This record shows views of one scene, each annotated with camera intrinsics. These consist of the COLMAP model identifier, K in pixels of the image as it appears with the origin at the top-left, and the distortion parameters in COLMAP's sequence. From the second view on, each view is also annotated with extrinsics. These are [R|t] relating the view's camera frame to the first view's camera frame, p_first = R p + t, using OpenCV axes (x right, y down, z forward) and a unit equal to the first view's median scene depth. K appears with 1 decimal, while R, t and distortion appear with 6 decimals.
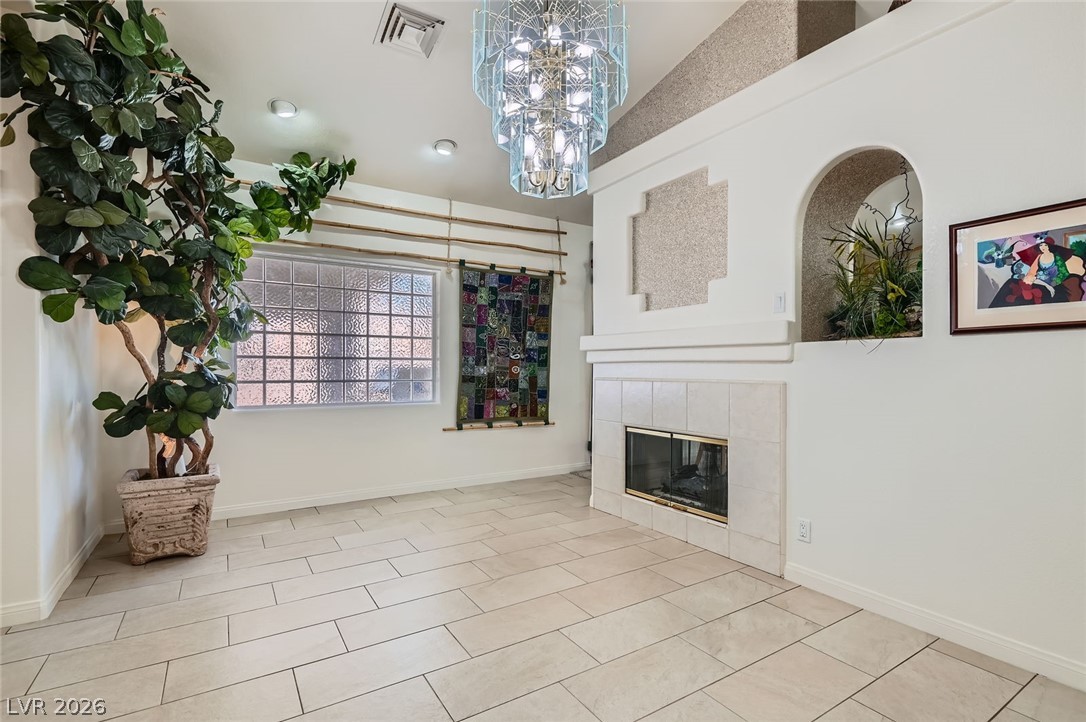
lens RADIAL K [[502.0, 0, 538.5], [0, 502.0, 366.6], [0, 0, 1]] dist [-0.004440, 0.000209]
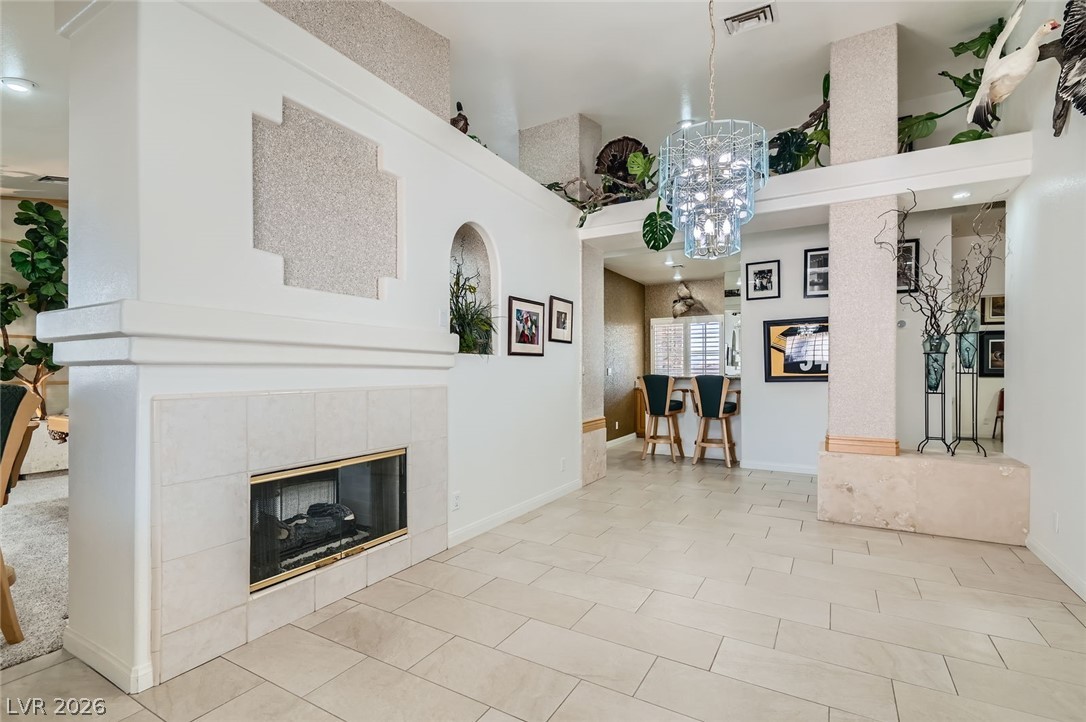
lens RADIAL K [[502.0, 0, 539.3], [0, 502.0, 365.5], [0, 0, 1]] dist [-0.004440, 0.000209]
pose [[-0.463741, 0.002790, 0.885966, -0.574713], [-0.008236, 0.999938, -0.007460, -0.007326], [-0.885932, -0.010756, -0.463690, 1.160546]]
